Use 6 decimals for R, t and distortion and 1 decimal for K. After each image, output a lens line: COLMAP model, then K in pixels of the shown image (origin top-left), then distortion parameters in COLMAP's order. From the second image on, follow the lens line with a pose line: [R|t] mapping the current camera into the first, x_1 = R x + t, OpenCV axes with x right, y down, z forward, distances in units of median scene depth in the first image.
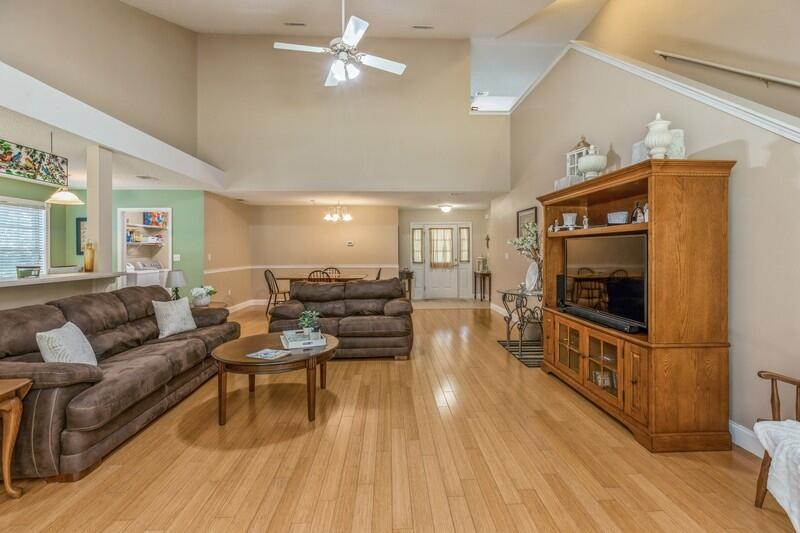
lens RADIAL K [[362.0, 0, 402.6], [0, 362.0, 248.9], [0, 0, 1]] dist [0.003661, 0.000514]
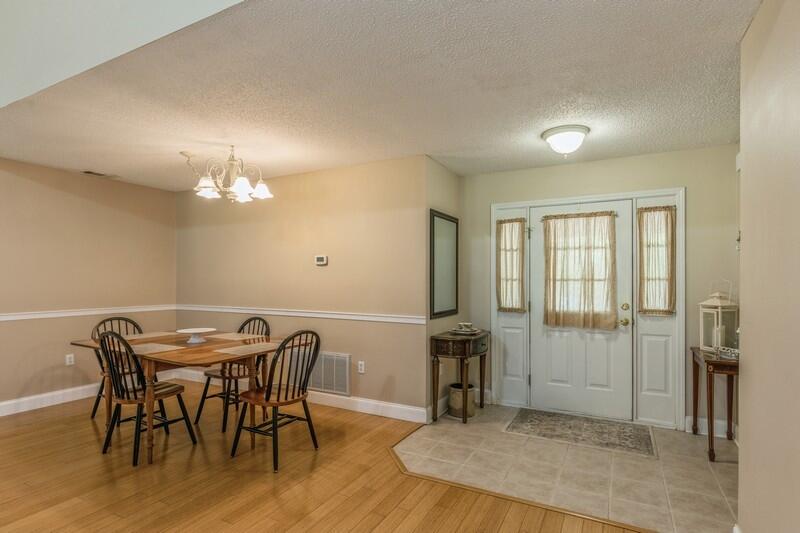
lens RADIAL K [[420.0, 0, 400.1], [0, 420.0, 277.6], [0, 0, 1]] dist [-0.001530, -0.000223]
pose [[0.864122, 0.005127, -0.503255, 0.346070], [-0.002844, 0.999982, 0.005304, 0.004905], [0.503274, -0.003152, 0.864121, 1.198173]]
